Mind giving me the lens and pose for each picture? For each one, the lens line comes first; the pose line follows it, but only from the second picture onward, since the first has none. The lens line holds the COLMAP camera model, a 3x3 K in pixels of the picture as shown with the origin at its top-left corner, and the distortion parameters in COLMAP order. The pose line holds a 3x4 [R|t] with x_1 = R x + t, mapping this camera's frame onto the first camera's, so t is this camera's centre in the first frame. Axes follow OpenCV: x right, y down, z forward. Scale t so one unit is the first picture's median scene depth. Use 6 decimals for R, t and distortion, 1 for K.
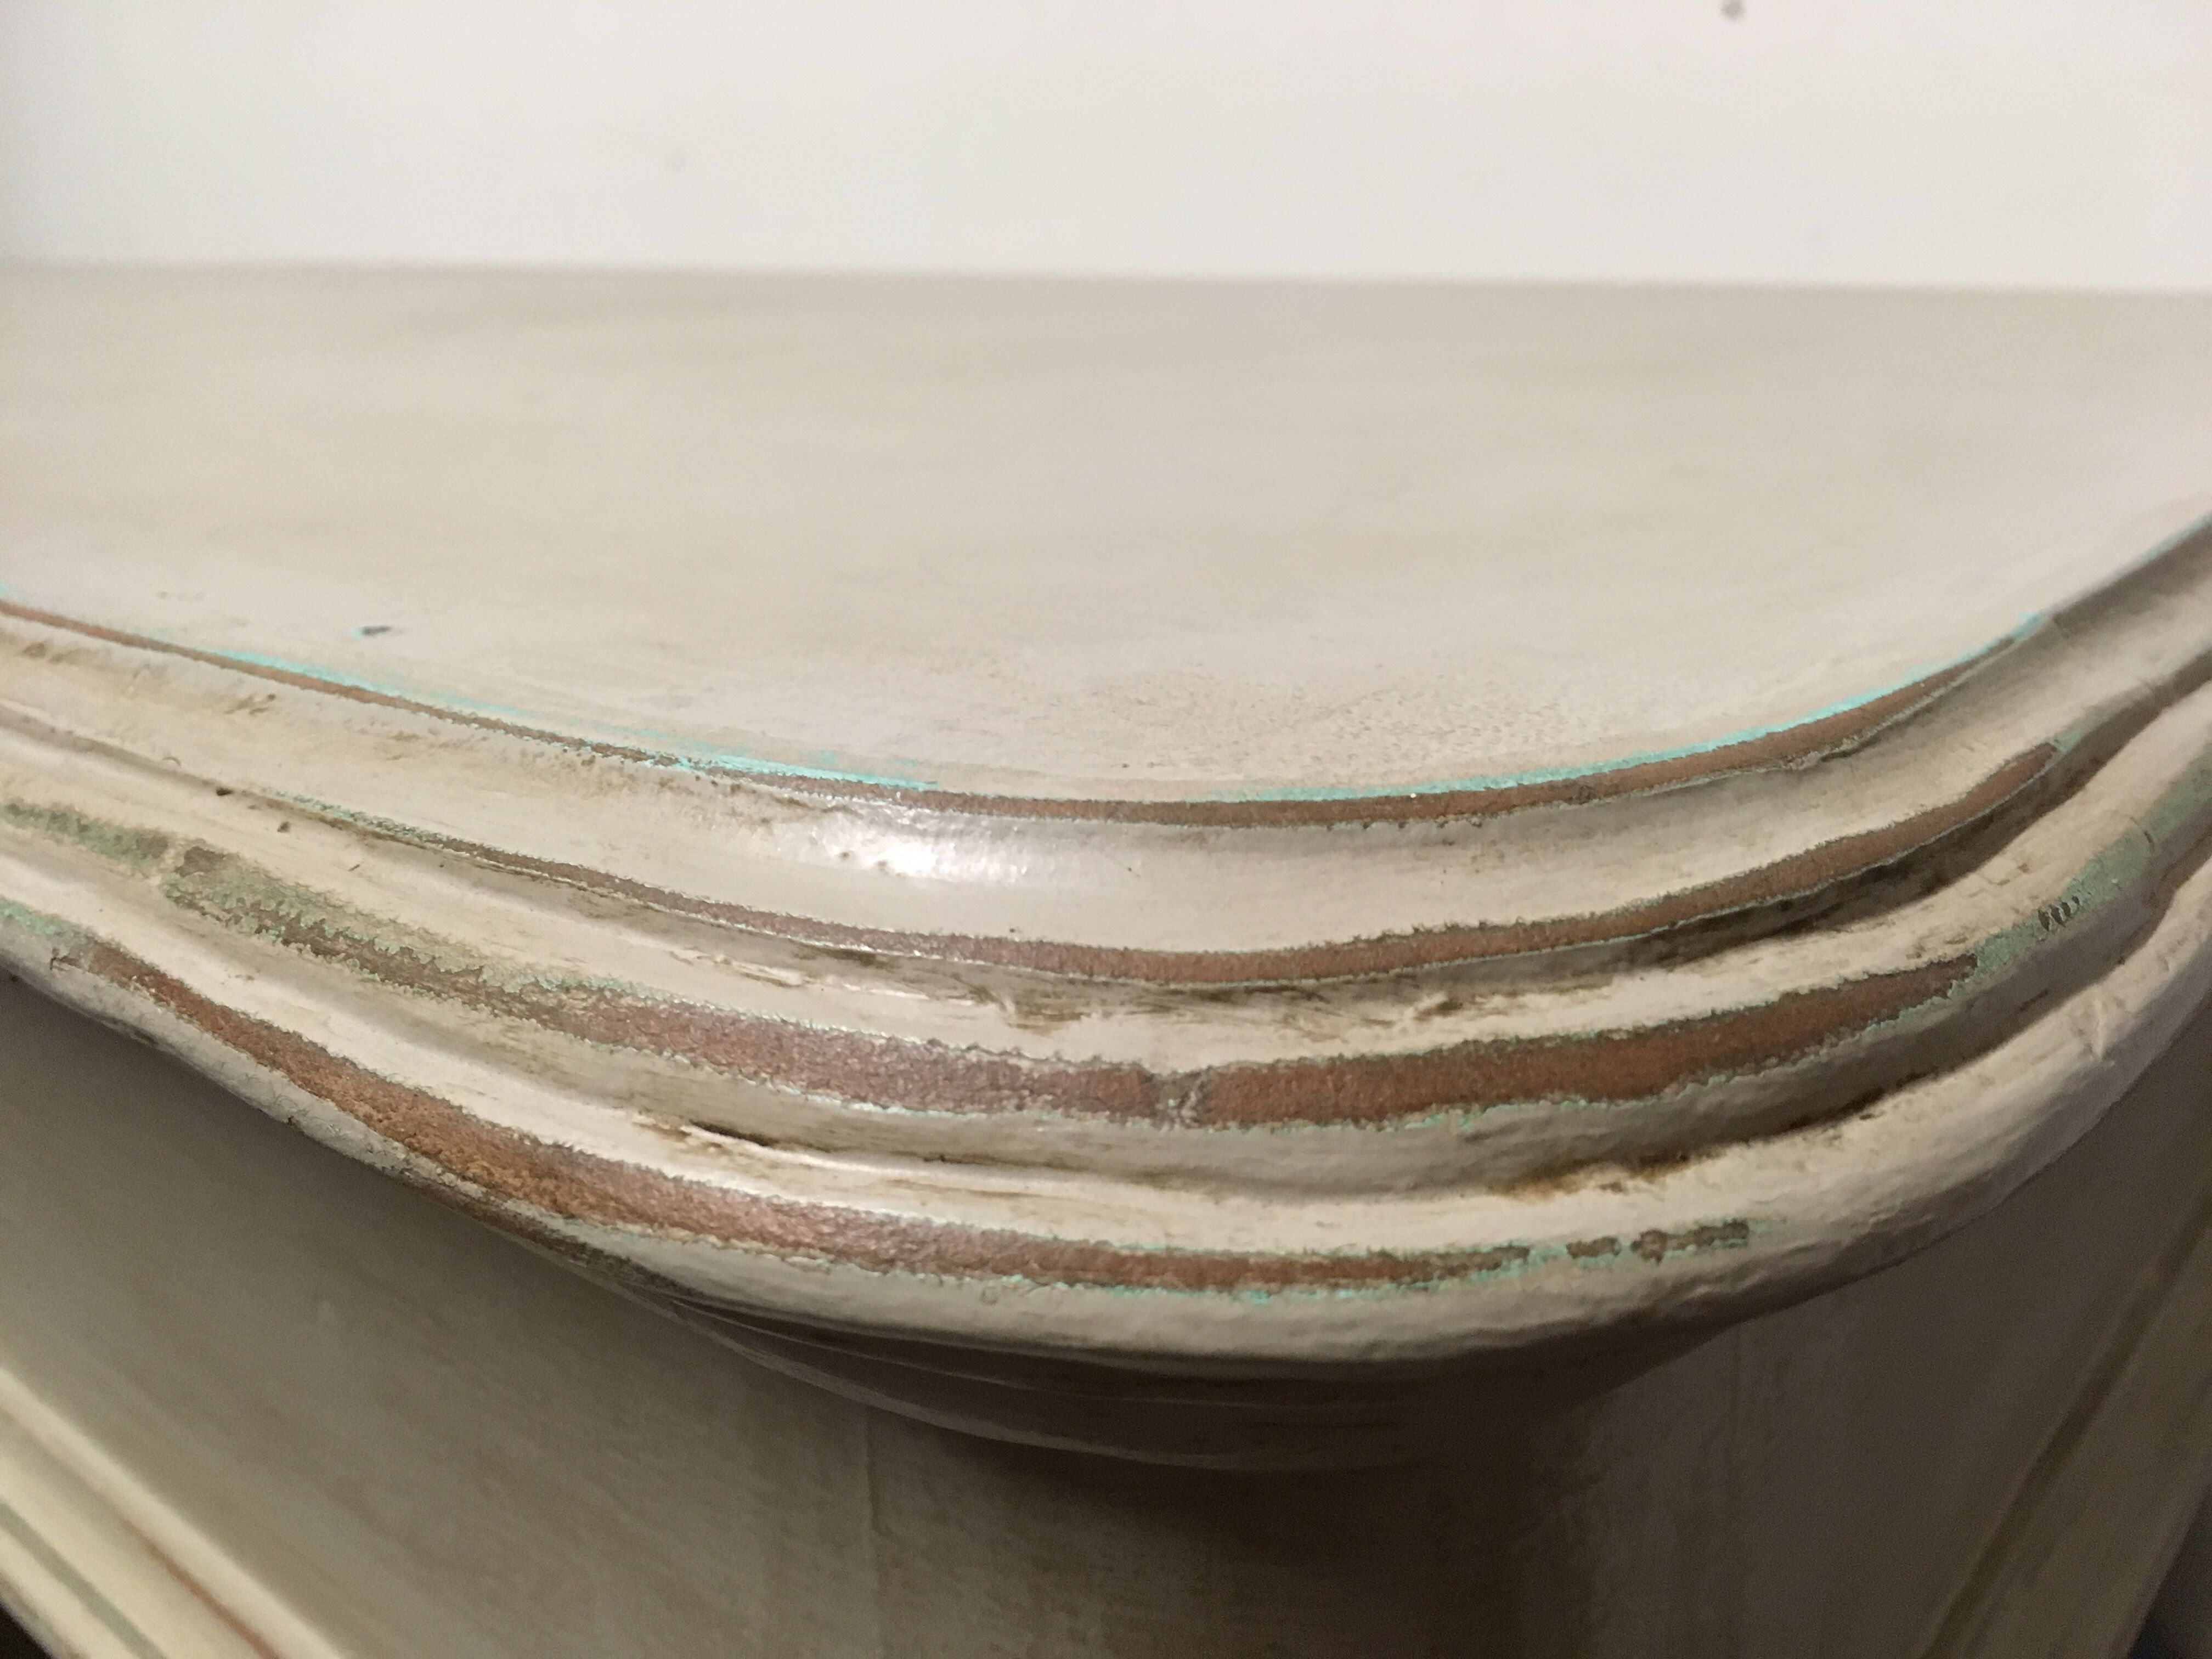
lens RADIAL K [[1937.3, 0, 1140.0], [0, 1937.3, 816.7], [0, 0, 1]] dist [0.084612, -0.135655]
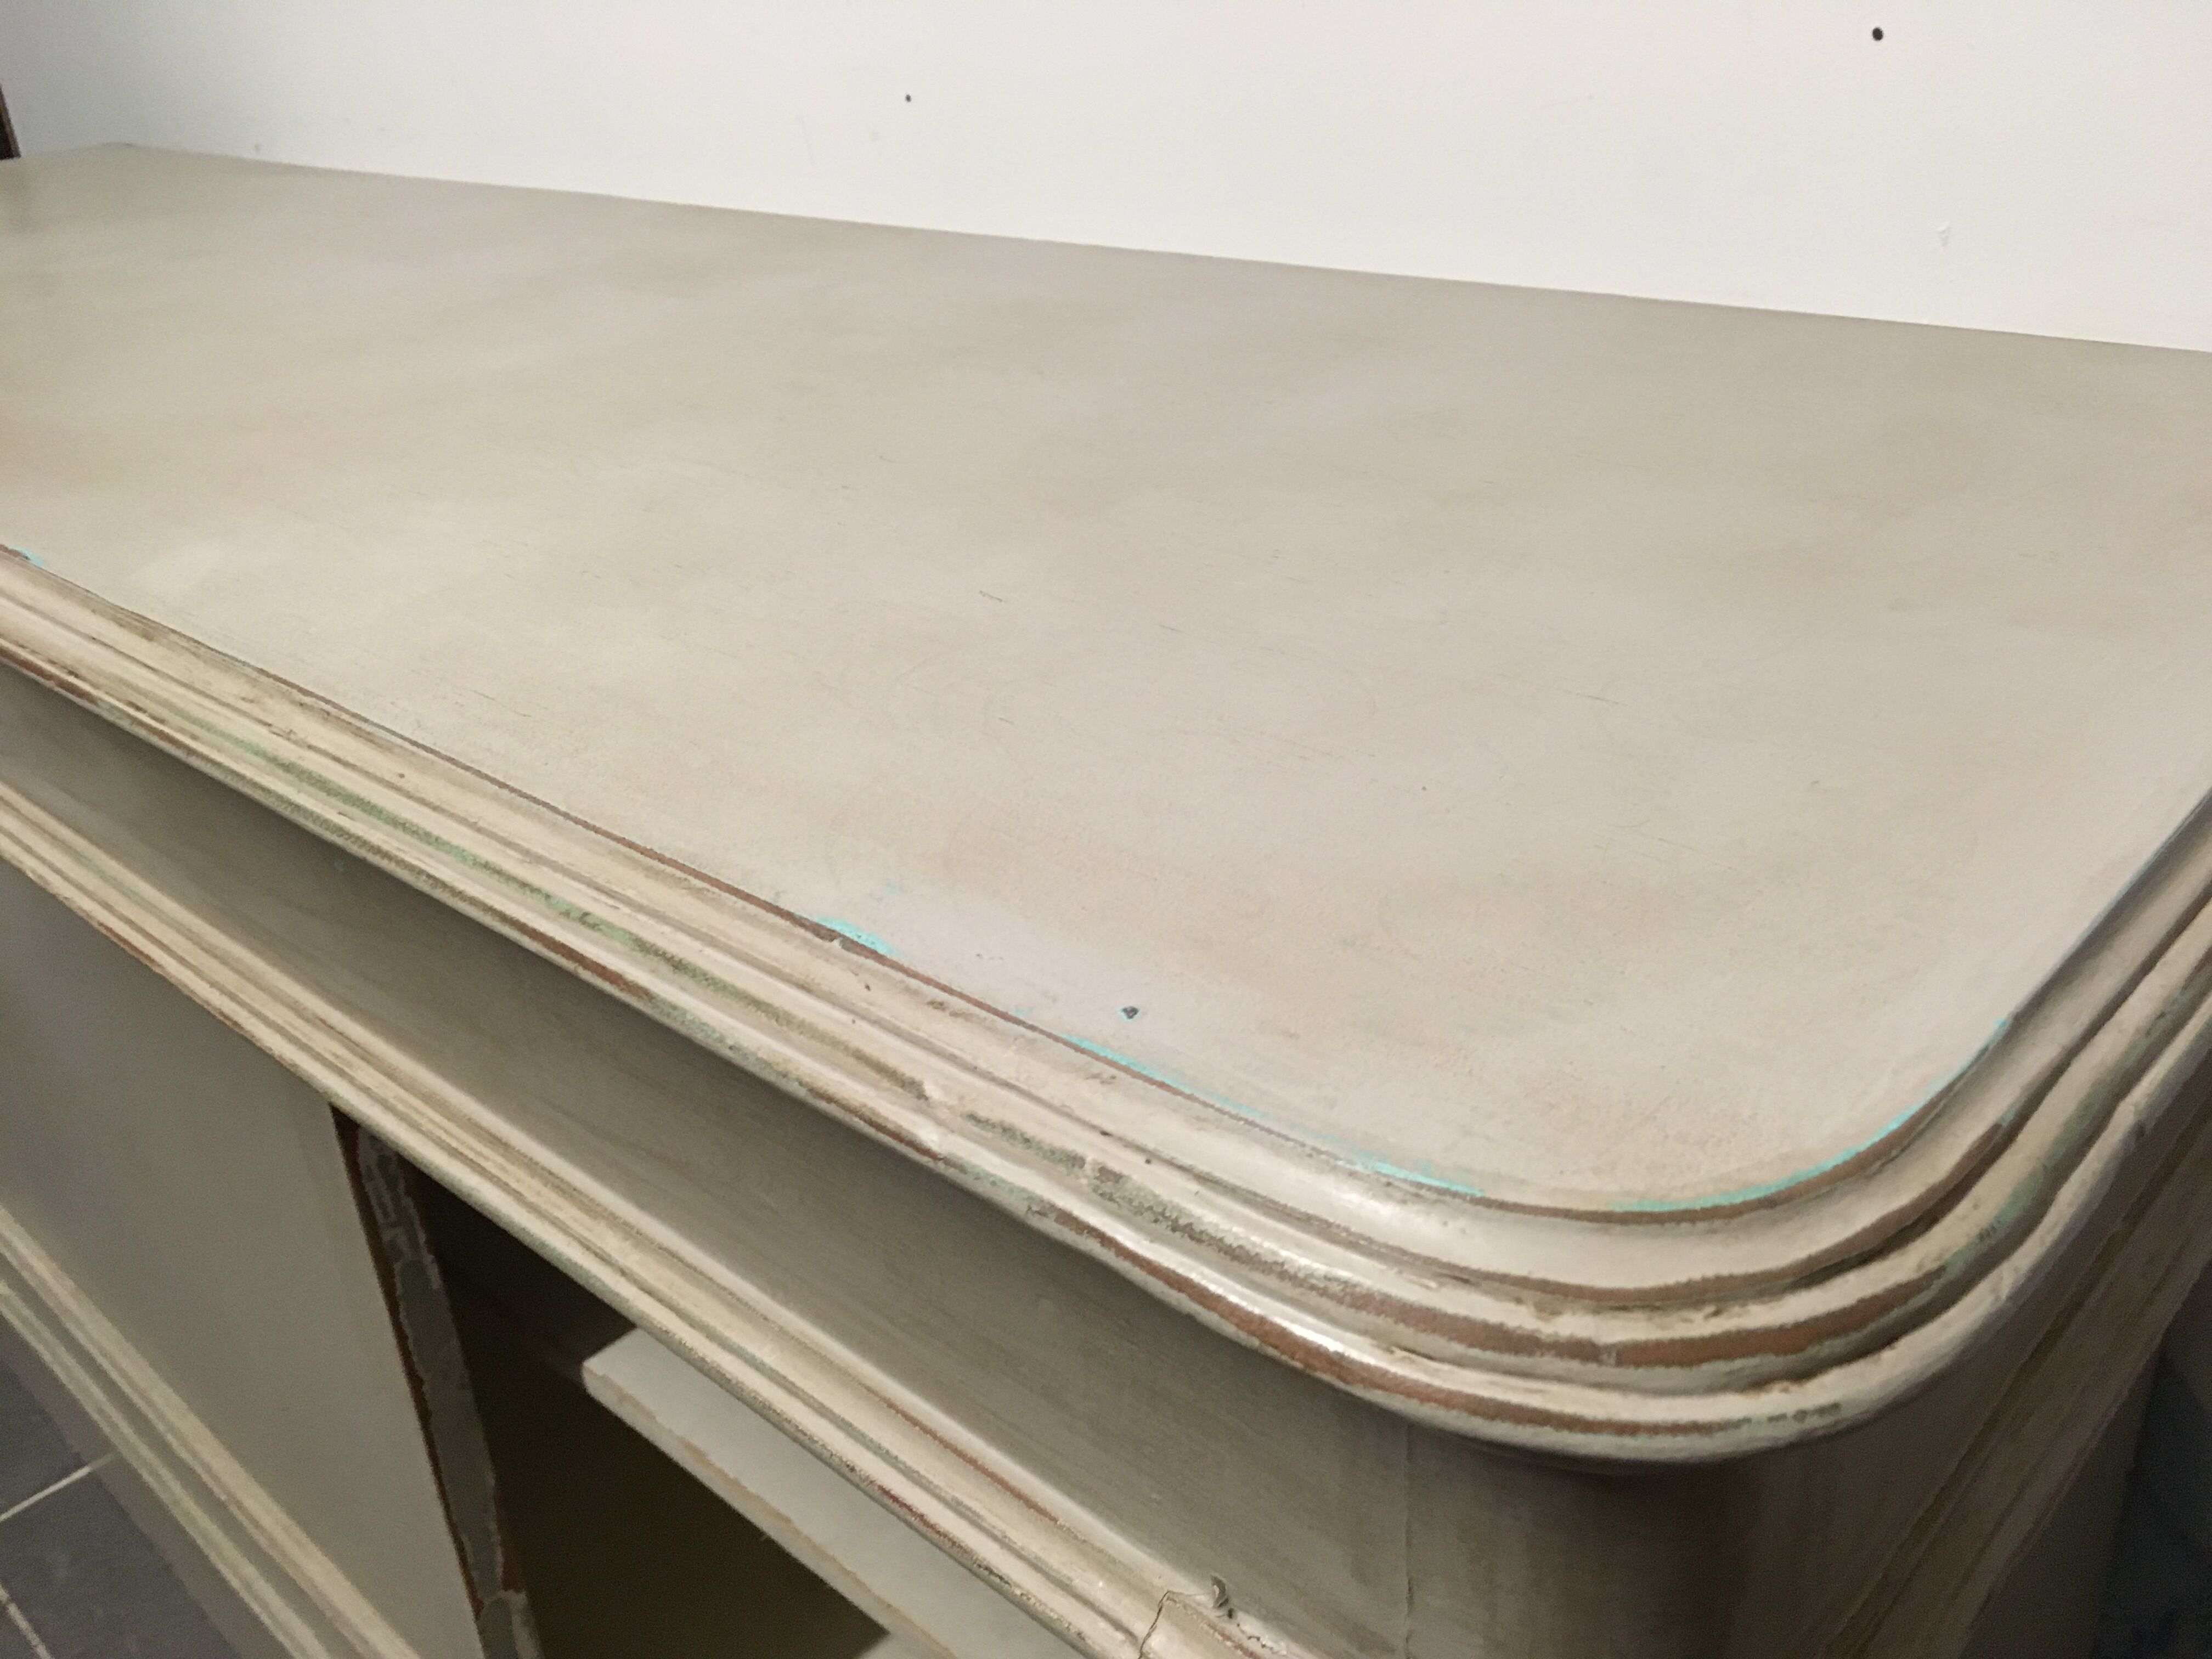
lens RADIAL K [[1937.3, 0, 1140.0], [0, 1937.3, 816.7], [0, 0, 1]] dist [0.084612, -0.135655]
pose [[0.998011, -0.014869, -0.061259, -0.385440], [0.024348, 0.987292, 0.157040, -0.876576], [0.058146, -0.158219, 0.985690, -1.299143]]
